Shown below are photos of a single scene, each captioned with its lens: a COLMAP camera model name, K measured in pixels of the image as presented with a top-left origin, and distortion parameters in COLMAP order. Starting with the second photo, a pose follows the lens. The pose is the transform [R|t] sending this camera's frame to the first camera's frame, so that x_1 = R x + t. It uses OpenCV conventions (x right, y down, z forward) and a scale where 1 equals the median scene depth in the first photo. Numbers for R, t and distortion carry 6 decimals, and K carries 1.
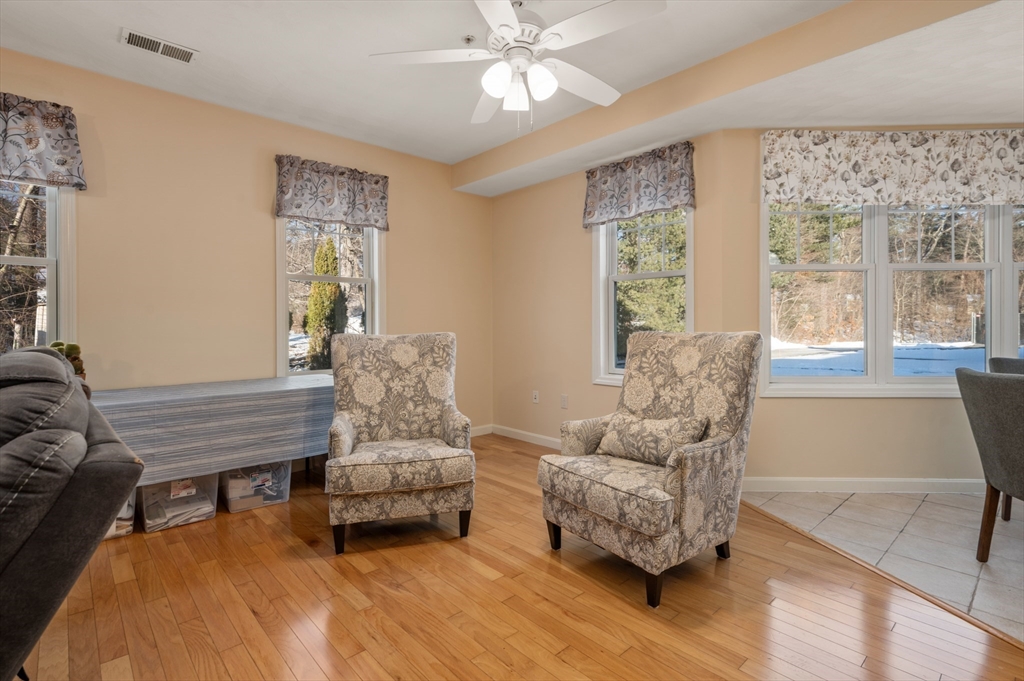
lens RADIAL K [[492.9, 0, 512.9], [0, 492.9, 325.7], [0, 0, 1]] dist [-0.002679, 0.000508]
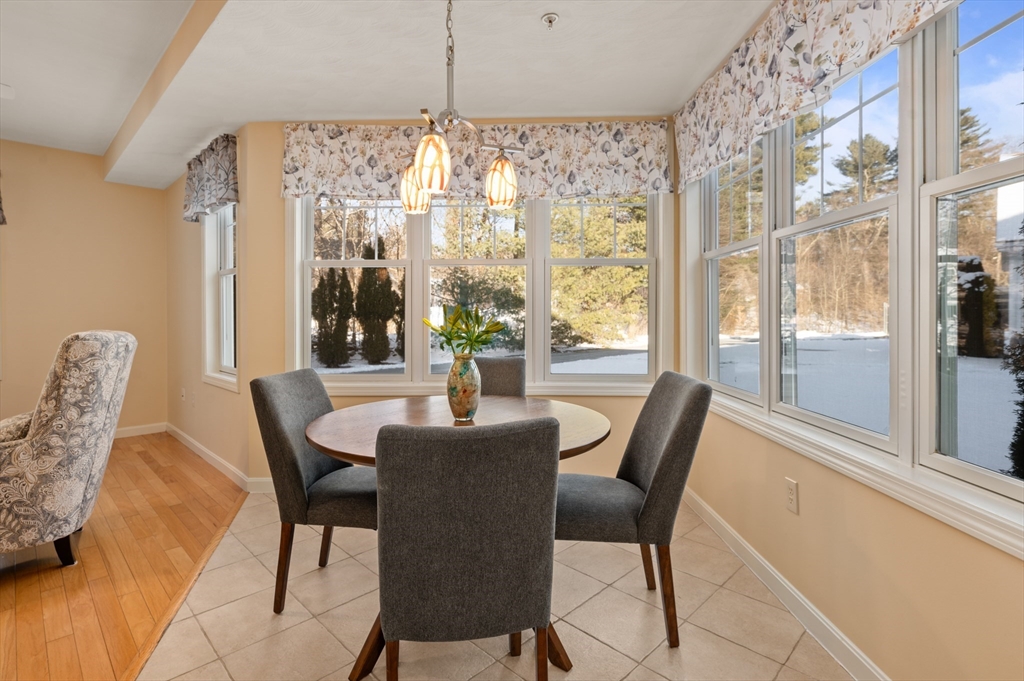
lens RADIAL K [[500.2, 0, 489.8], [0, 500.2, 315.6], [0, 0, 1]] dist [0.000095, 0.000077]
pose [[0.999690, -0.003282, 0.024672, 0.906304], [0.003318, 0.999994, -0.001401, -0.012062], [-0.024667, 0.001482, 0.999695, -0.004829]]
